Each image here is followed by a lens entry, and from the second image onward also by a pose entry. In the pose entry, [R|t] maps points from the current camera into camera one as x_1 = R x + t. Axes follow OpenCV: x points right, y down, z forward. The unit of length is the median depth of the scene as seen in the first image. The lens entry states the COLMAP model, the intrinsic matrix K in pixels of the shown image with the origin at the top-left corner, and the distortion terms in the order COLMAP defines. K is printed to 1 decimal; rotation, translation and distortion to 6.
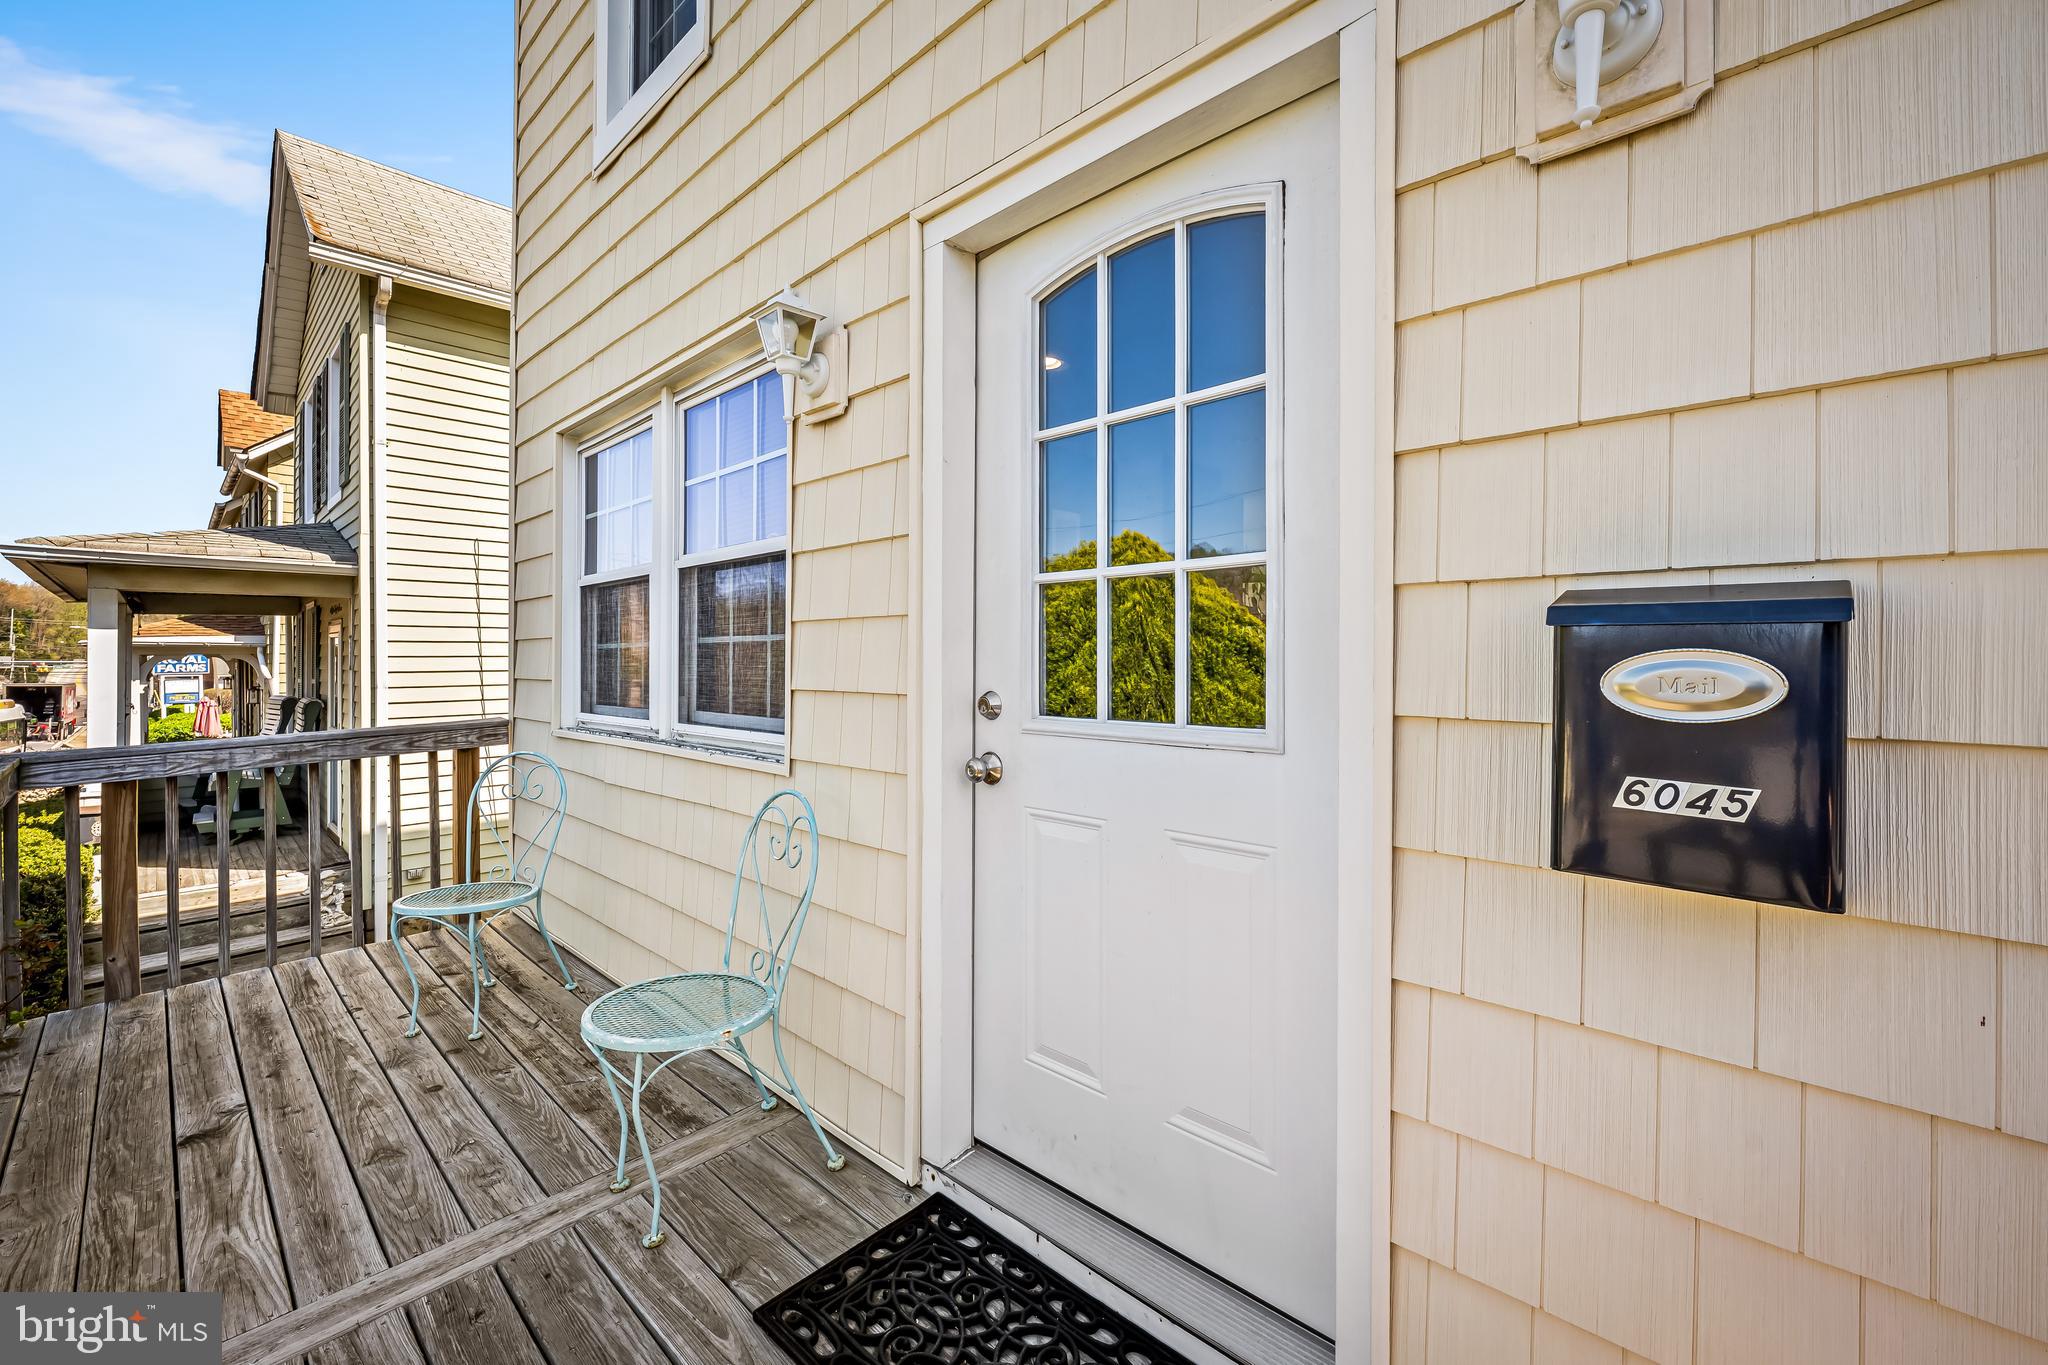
lens RADIAL K [[832.4, 0, 1032.7], [0, 832.4, 651.3], [0, 0, 1]] dist [0.001857, -0.000063]
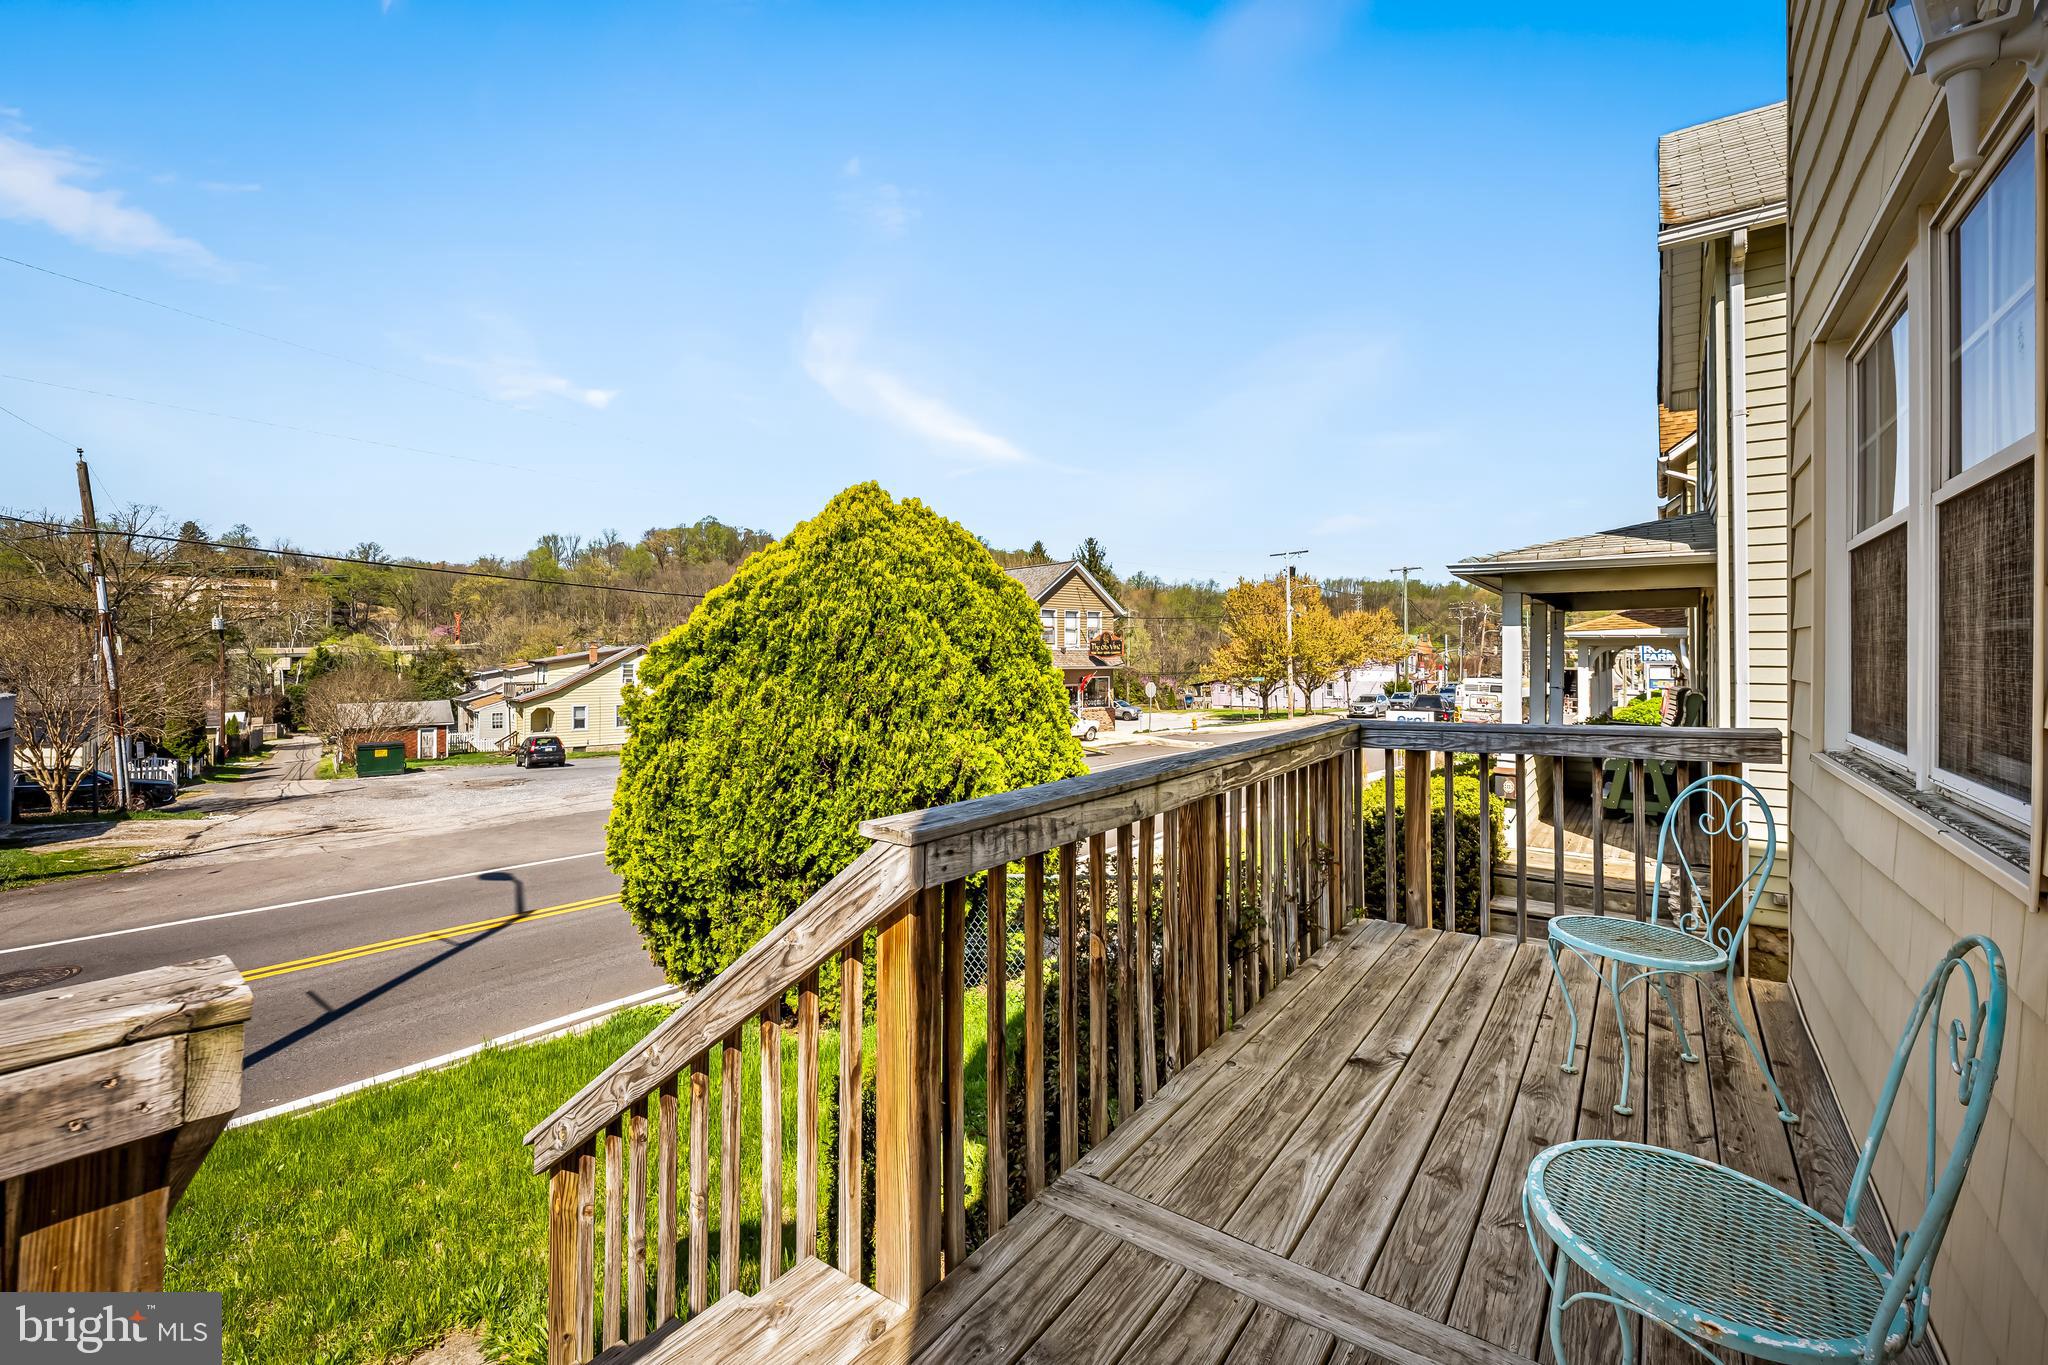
lens RADIAL K [[847.1, 0, 1030.9], [0, 847.1, 639.7], [0, 0, 1]] dist [-0.001215, -0.000192]
pose [[0.123944, -0.006189, -0.992270, 0.071396], [0.003661, 0.999977, -0.005780, -0.002449], [0.992282, -0.002916, 0.123964, 0.233156]]
